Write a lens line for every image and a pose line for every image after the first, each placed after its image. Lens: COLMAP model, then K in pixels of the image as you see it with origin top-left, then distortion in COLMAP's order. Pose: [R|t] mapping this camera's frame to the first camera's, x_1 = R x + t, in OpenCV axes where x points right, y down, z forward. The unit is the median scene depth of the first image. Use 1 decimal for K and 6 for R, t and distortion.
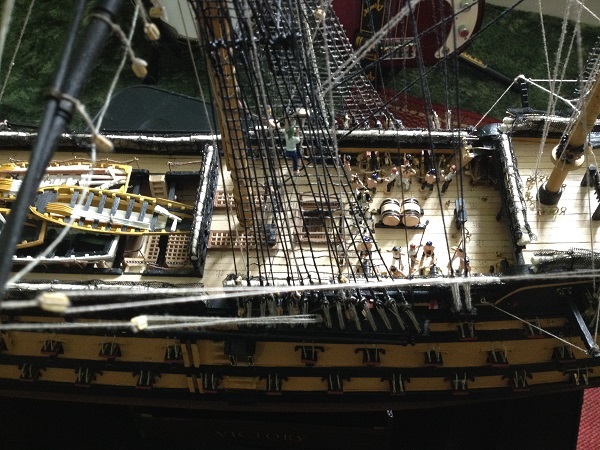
lens RADIAL K [[600.3, 0, 299.5], [0, 600.3, 225.1], [0, 0, 1]] dist [0.040410, 0.000000]
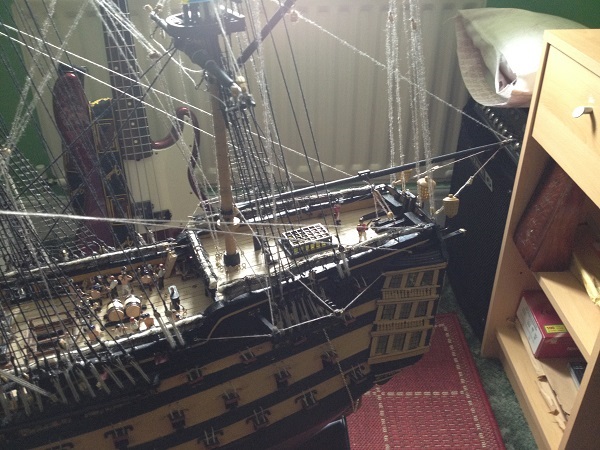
lens RADIAL K [[600.3, 0, 299.0], [0, 600.3, 225.2], [0, 0, 1]] dist [0.040410, 0.000000]
pose [[0.919363, -0.187883, 0.345646, 0.112790], [0.320494, 0.867220, -0.381067, 0.415521], [-0.228155, 0.461117, 0.857506, -0.164181]]
